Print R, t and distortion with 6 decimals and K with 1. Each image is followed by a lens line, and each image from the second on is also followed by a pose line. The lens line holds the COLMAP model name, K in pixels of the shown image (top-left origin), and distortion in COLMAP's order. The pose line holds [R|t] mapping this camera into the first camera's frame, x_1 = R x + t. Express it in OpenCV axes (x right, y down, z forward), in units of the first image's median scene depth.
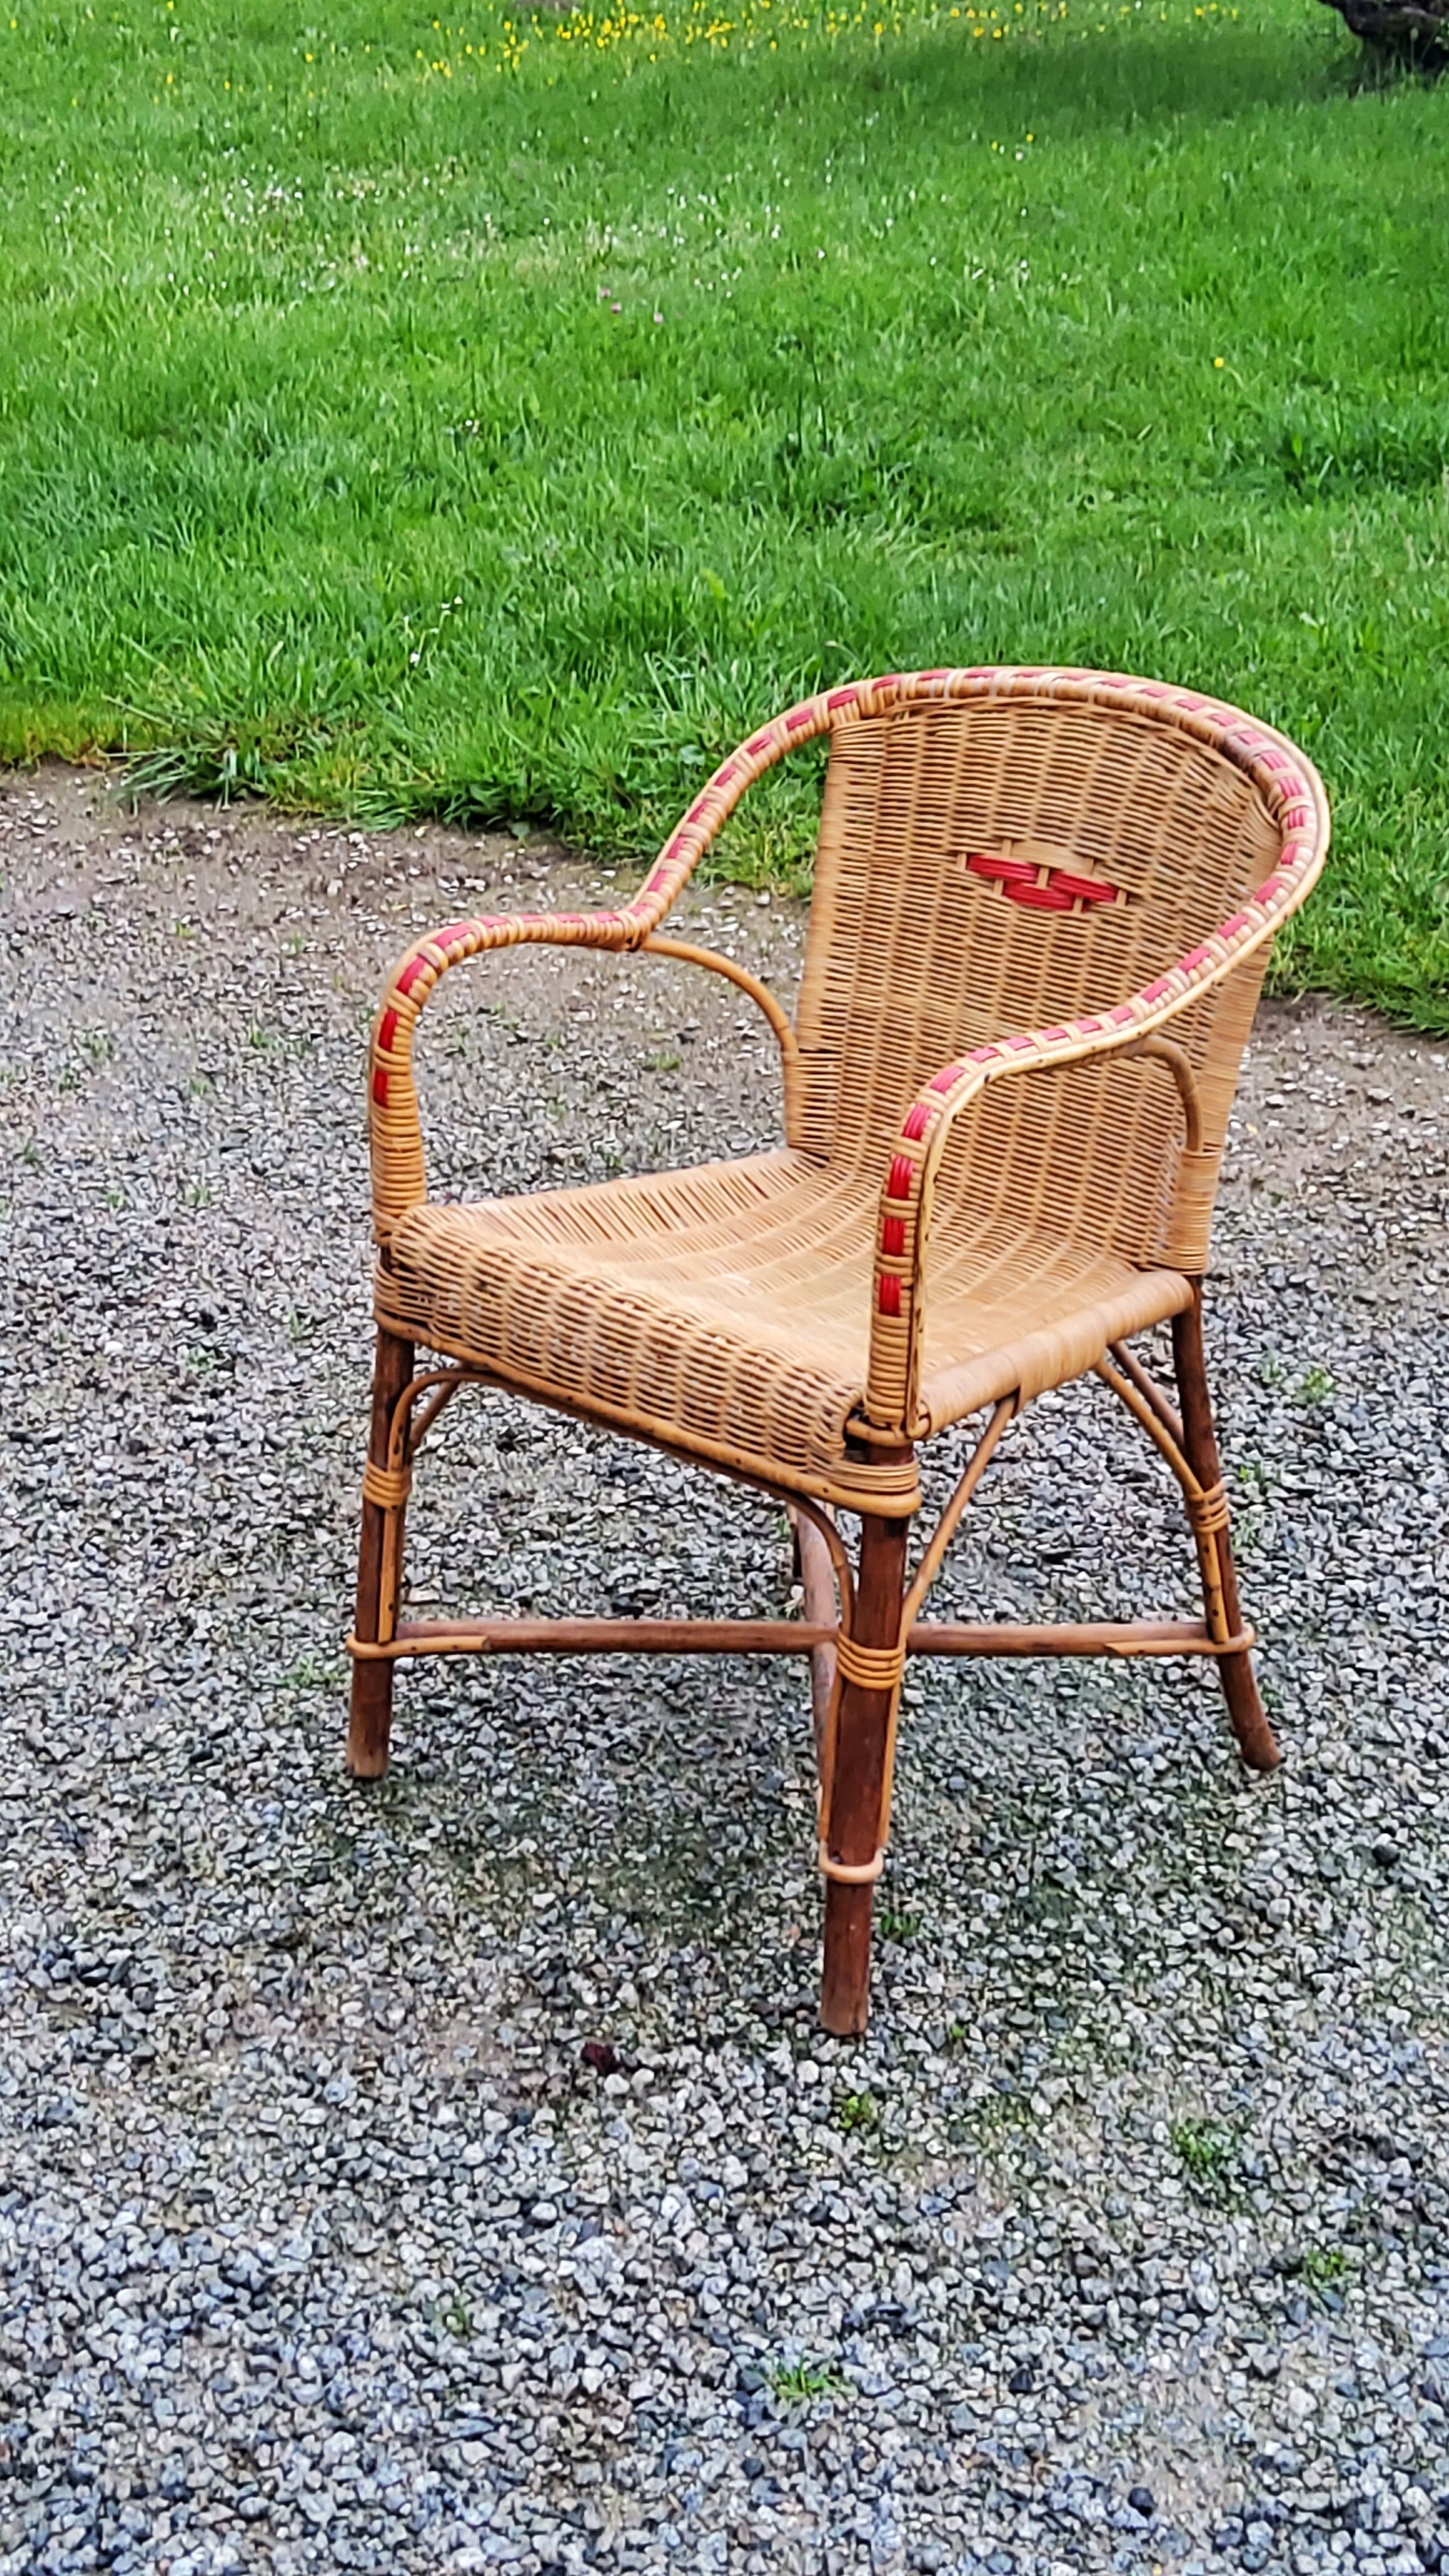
lens RADIAL K [[3835.6, 0, 747.9], [0, 3835.6, 1225.6], [0, 0, 1]] dist [0.112192, 0.000000]
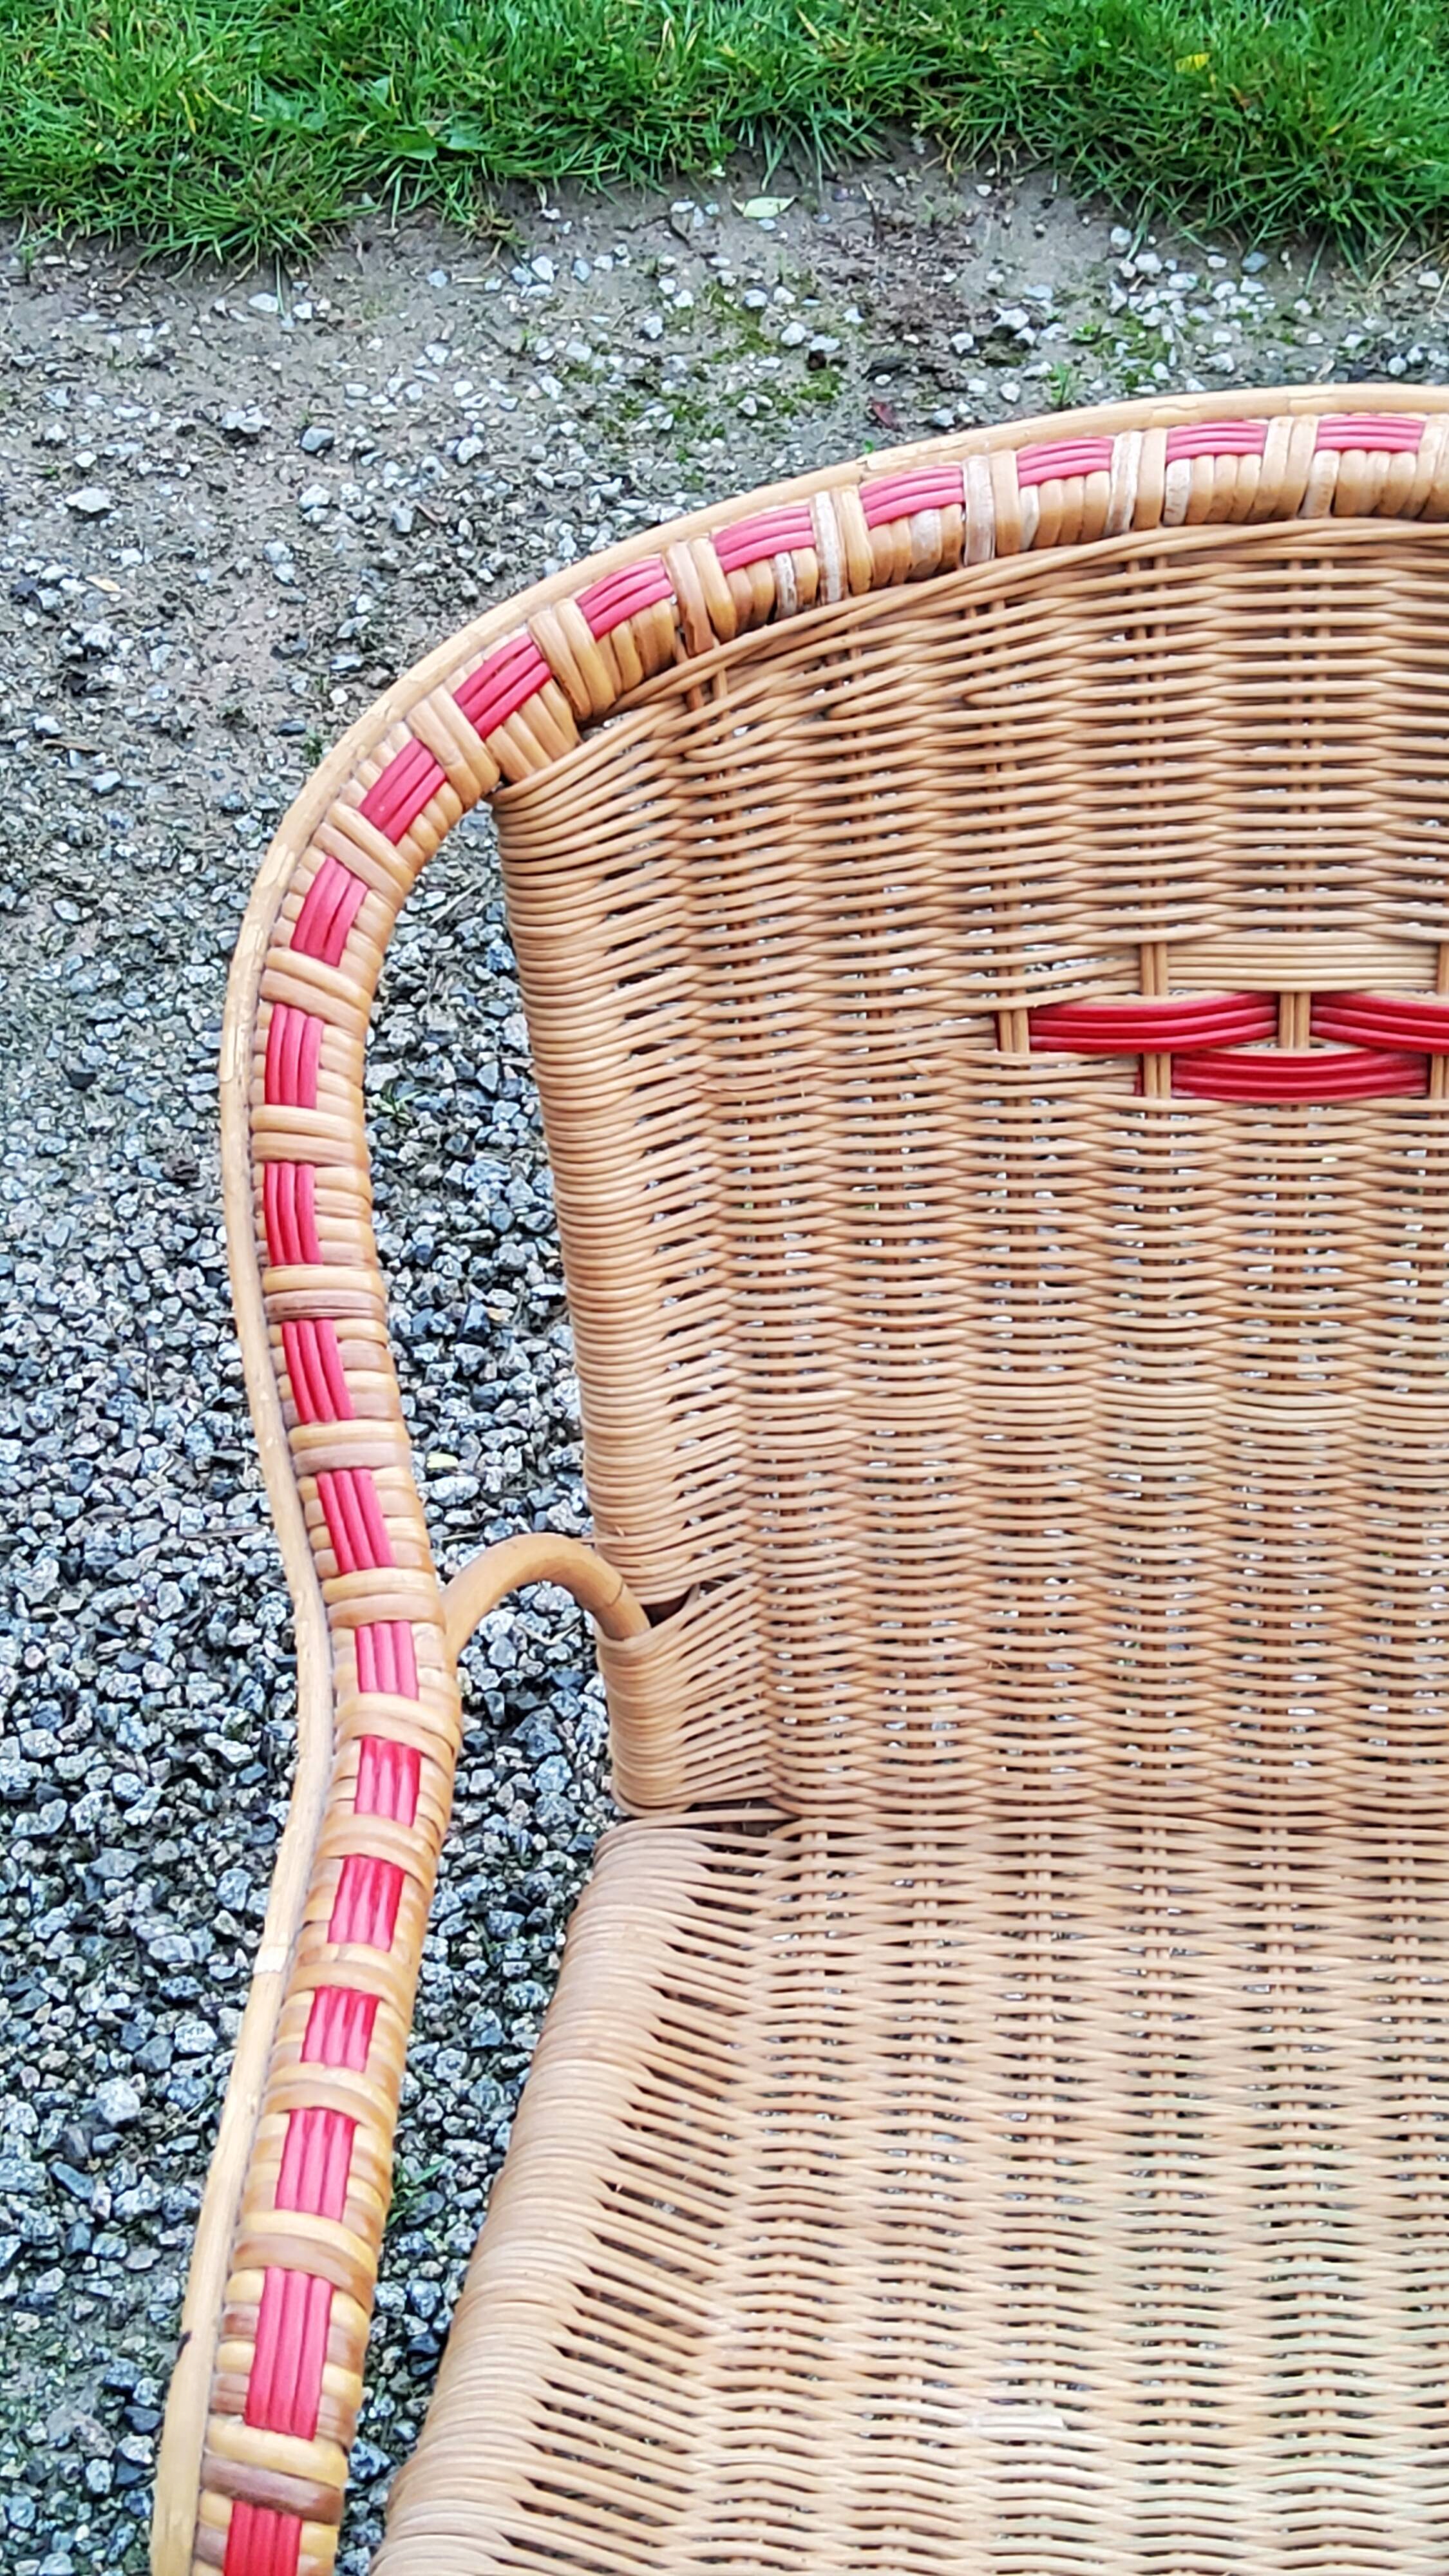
lens RADIAL K [[3847.4, 0, 734.5], [0, 3847.4, 1256.8], [0, 0, 1]] dist [0.128773, 0.000000]
pose [[0.756286, -0.461064, 0.464168, -0.144704], [0.240843, 0.855855, 0.457719, -0.258526], [-0.608298, -0.234375, 0.758315, 0.783893]]
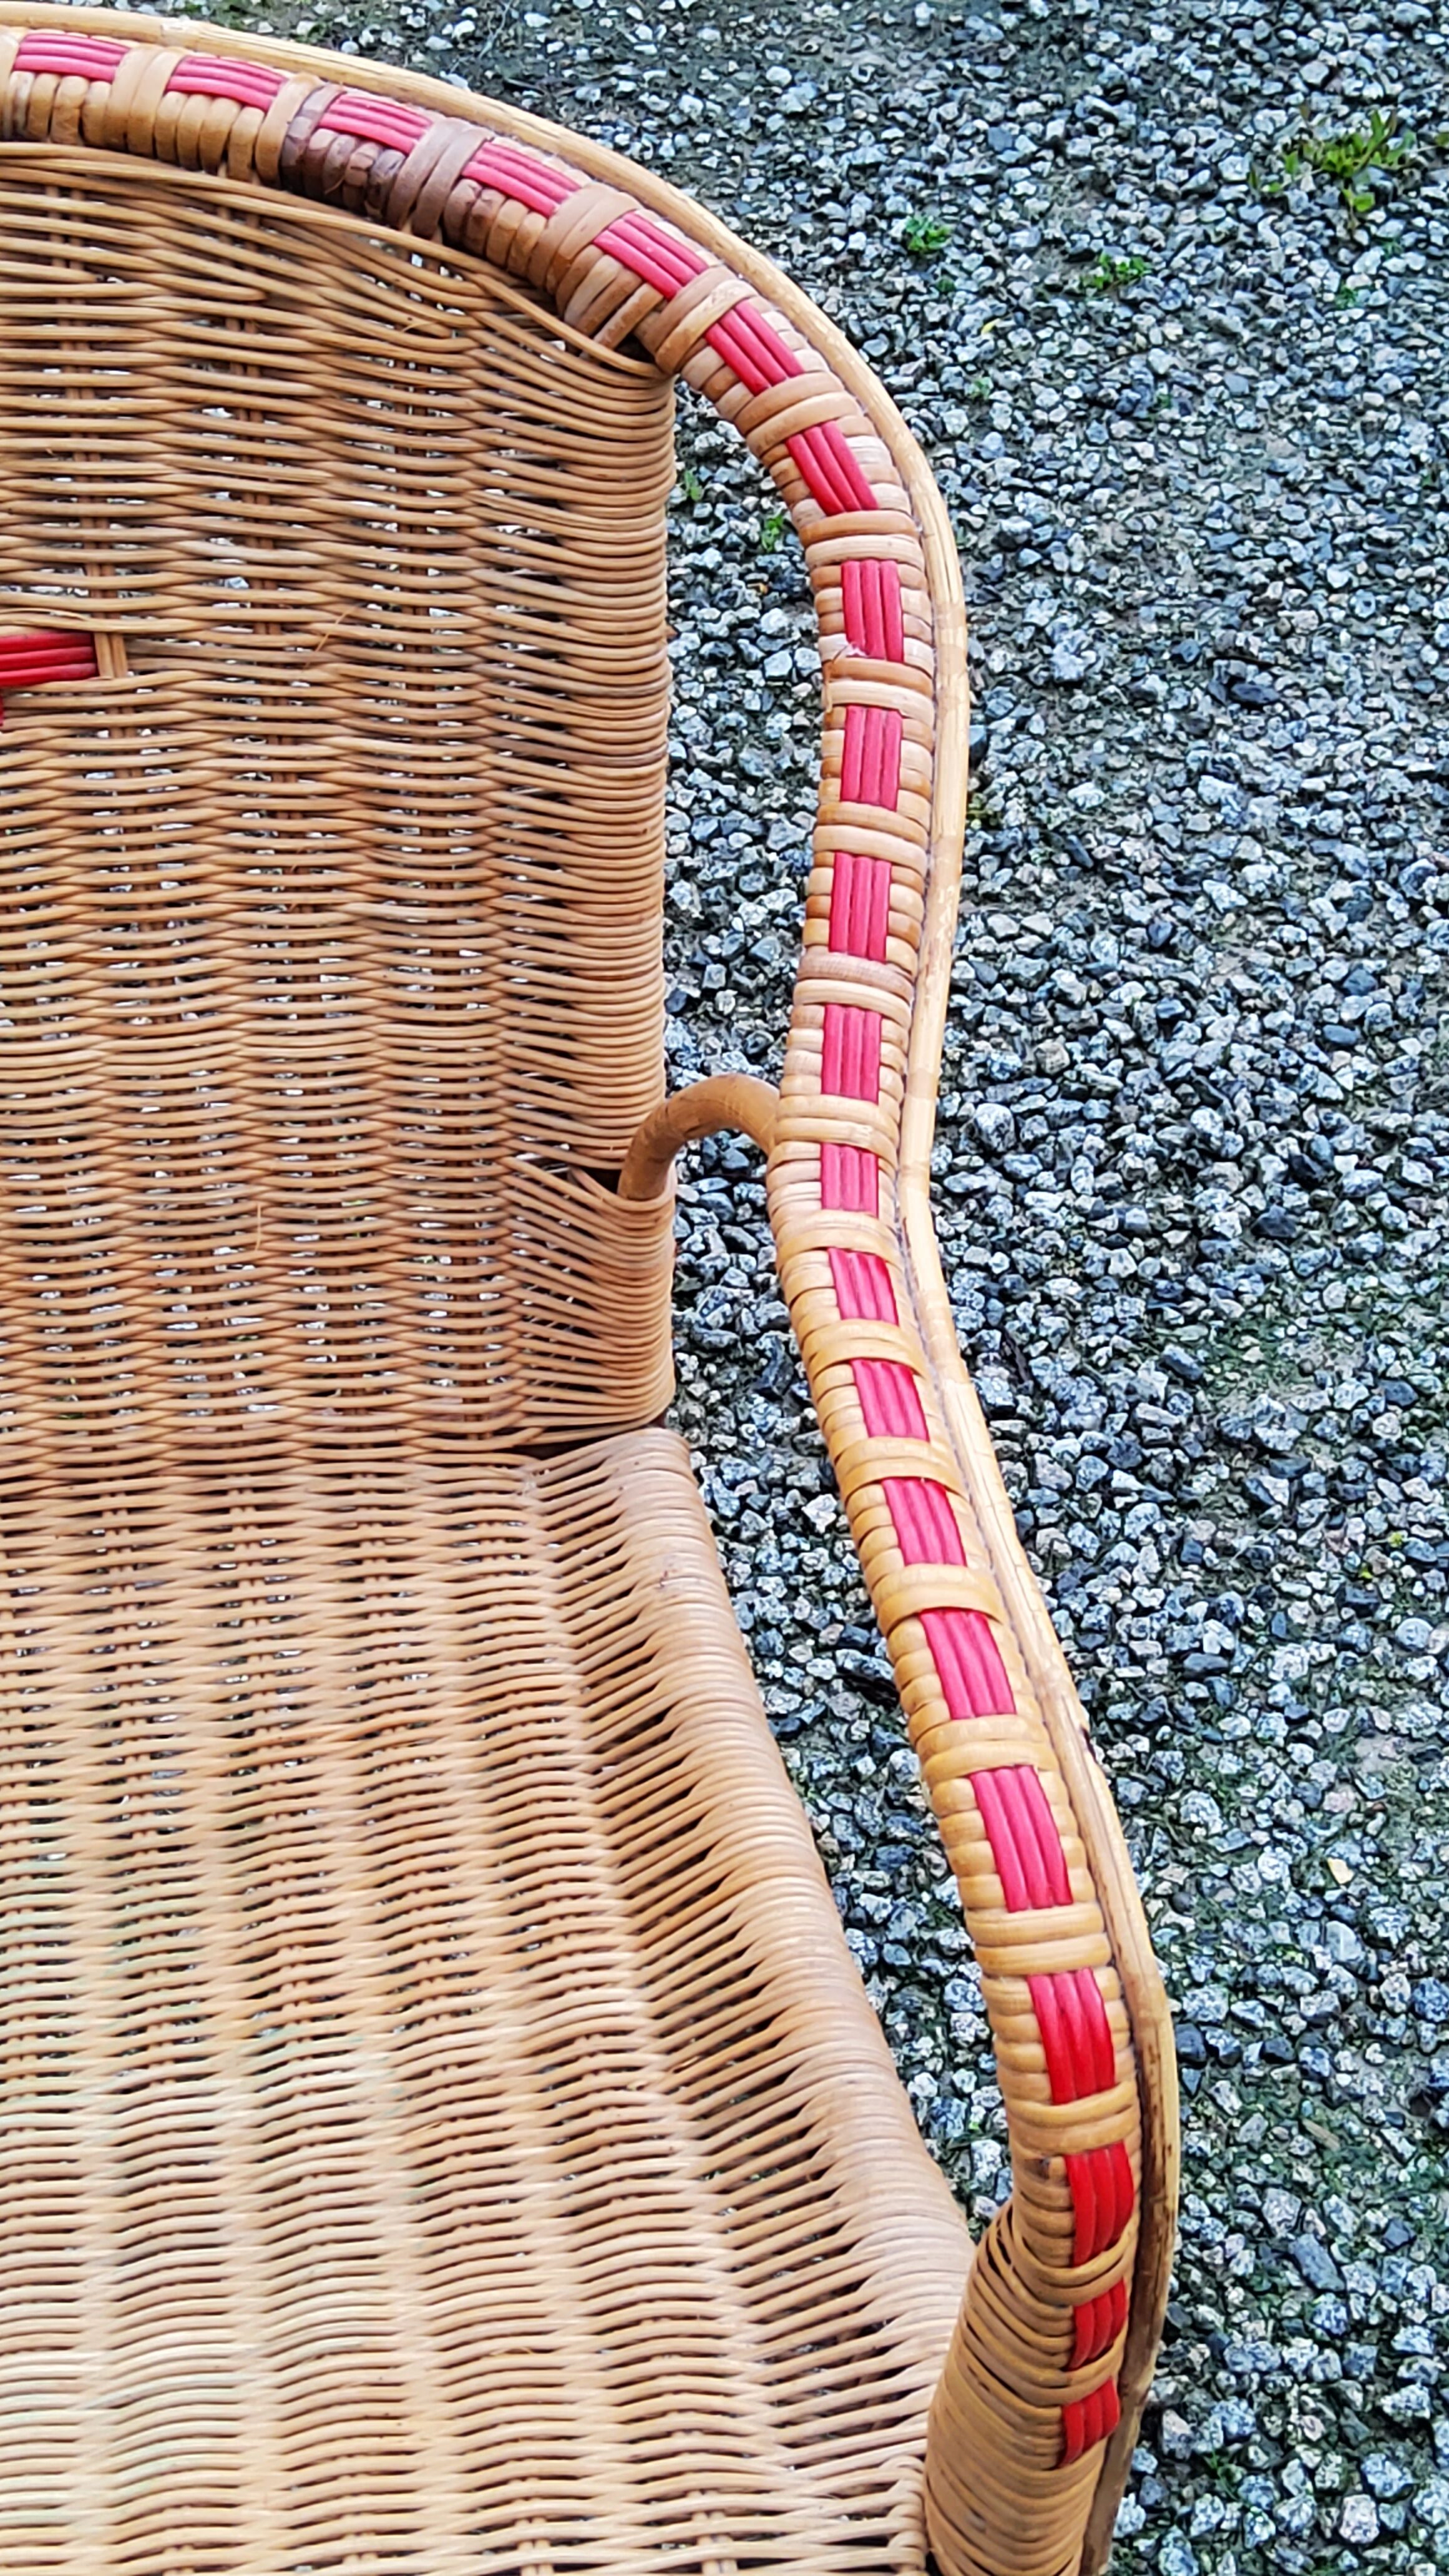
lens RADIAL K [[3835.6, 0, 729.0], [0, 3835.6, 1253.3], [0, 0, 1]] dist [0.112192, 0.000000]
pose [[0.624982, -0.574173, 0.528888, -0.089532], [0.273952, 0.795736, 0.540143, -0.223197], [-0.730991, -0.192690, 0.654616, 0.727895]]
